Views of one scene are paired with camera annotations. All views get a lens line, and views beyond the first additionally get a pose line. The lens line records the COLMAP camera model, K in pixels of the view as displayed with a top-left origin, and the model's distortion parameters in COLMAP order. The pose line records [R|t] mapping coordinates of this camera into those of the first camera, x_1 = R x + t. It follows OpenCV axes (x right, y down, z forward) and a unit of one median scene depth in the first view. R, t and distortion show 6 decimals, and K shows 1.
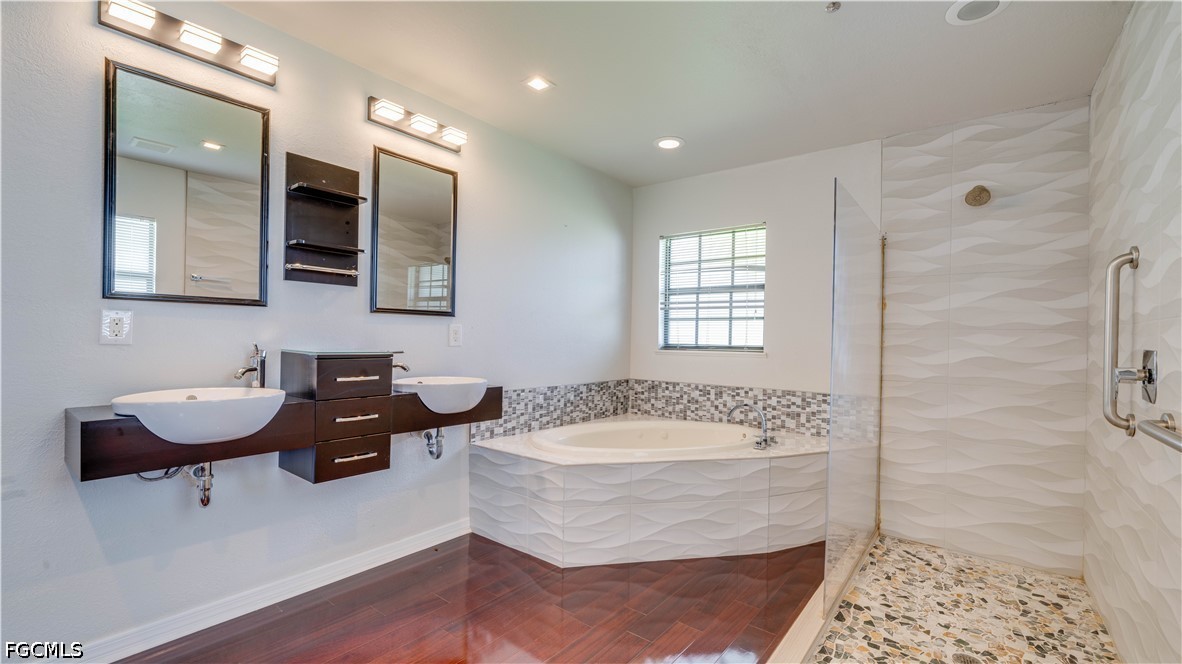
lens RADIAL K [[491.4, 0, 625.5], [0, 491.4, 339.2], [0, 0, 1]] dist [-0.004161, 0.000983]
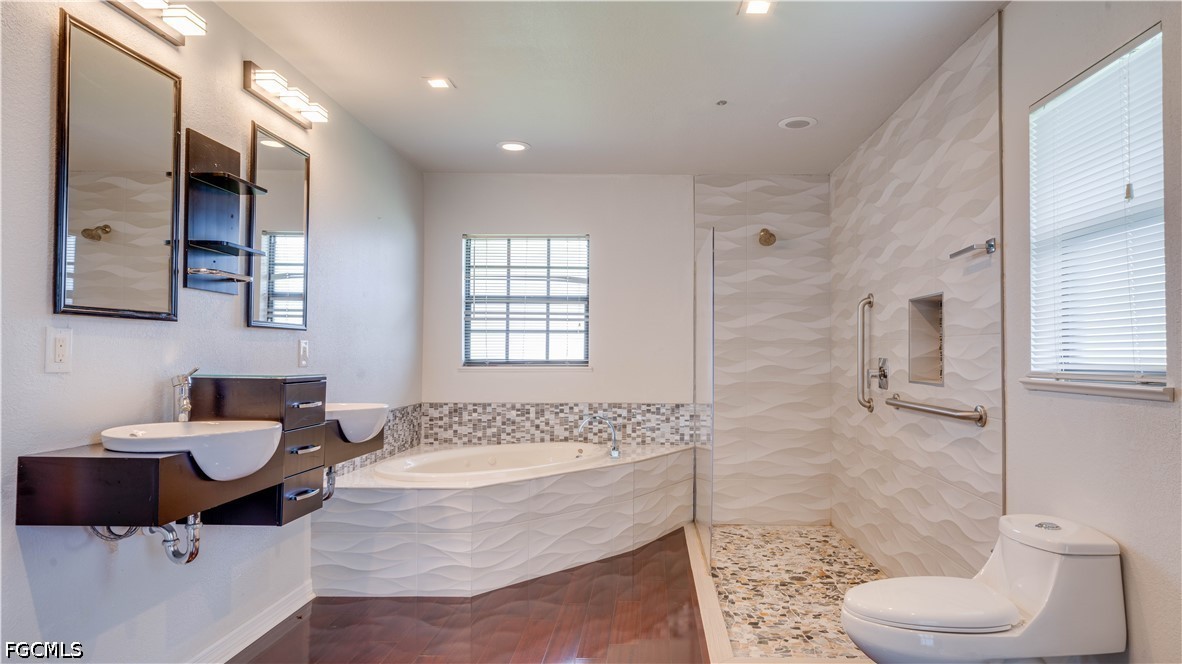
lens RADIAL K [[705.7, 0, 651.0], [0, 705.7, 339.2], [0, 0, 1]] dist [0.002701, -0.003412]
pose [[0.808498, -0.000511, 0.588498, -0.603212], [0.009629, 0.999877, -0.012361, -0.012135], [-0.588420, 0.015661, 0.808404, -0.296142]]
